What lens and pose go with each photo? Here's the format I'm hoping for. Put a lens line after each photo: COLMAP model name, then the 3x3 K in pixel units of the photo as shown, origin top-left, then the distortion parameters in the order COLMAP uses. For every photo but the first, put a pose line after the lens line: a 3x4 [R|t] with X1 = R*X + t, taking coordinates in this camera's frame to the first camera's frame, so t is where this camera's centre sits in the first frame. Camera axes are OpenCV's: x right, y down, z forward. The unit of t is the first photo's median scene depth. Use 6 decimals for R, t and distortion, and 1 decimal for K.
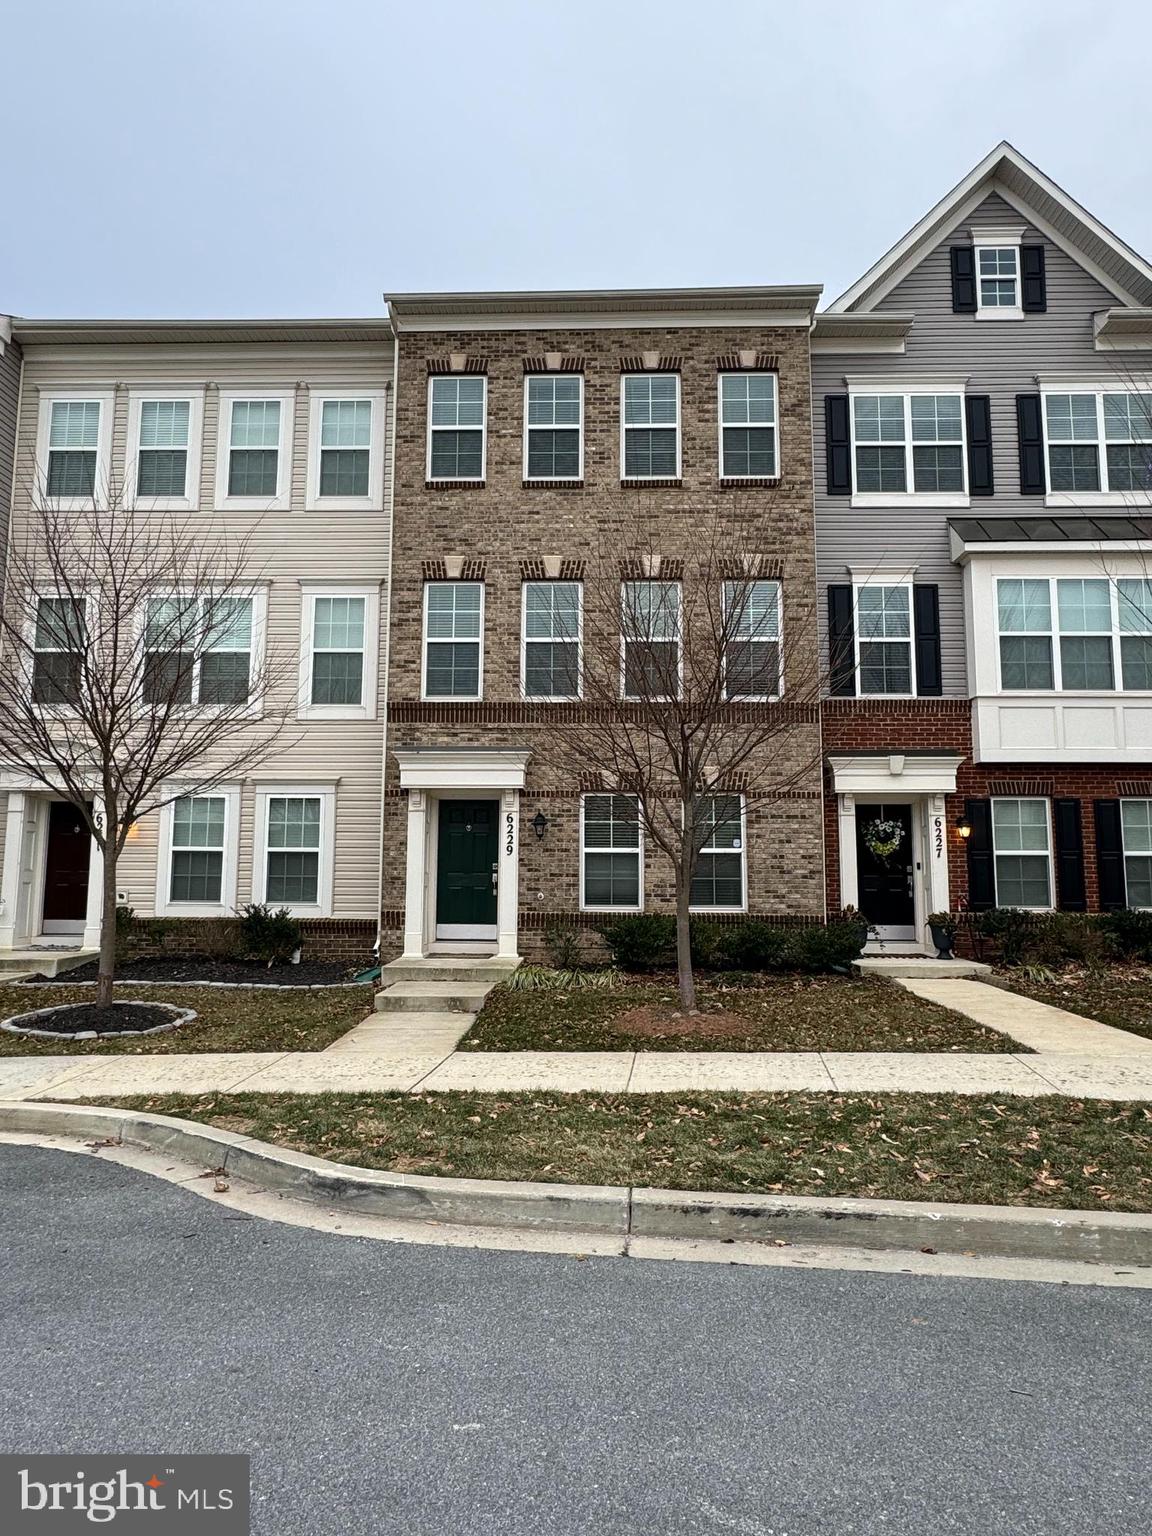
lens RADIAL K [[943.8, 0, 576.0], [0, 943.8, 768.0], [0, 0, 1]] dist [-0.001730, -0.000667]
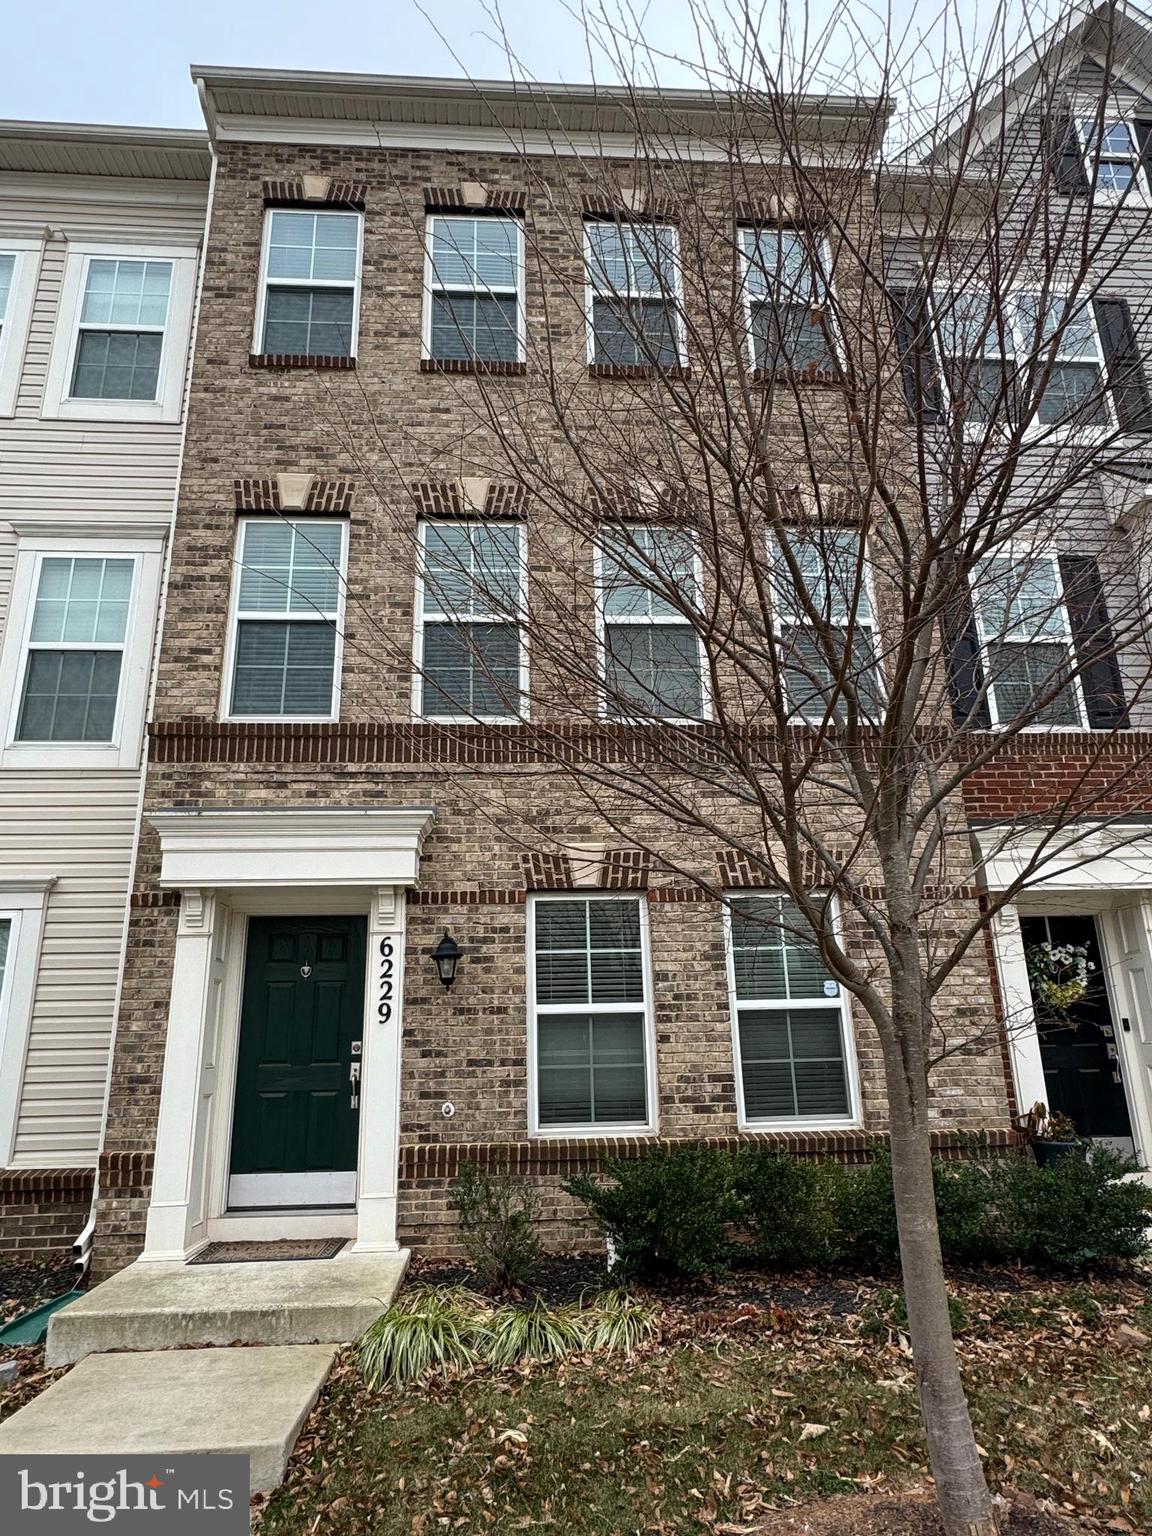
lens RADIAL K [[943.8, 0, 576.0], [0, 943.8, 768.0], [0, 0, 1]] dist [-0.001730, -0.000667]
pose [[0.994415, 0.002421, 0.105516, -0.022797], [0.016157, 0.984461, -0.174858, 0.047621], [-0.104300, 0.175586, 0.978923, 0.472615]]
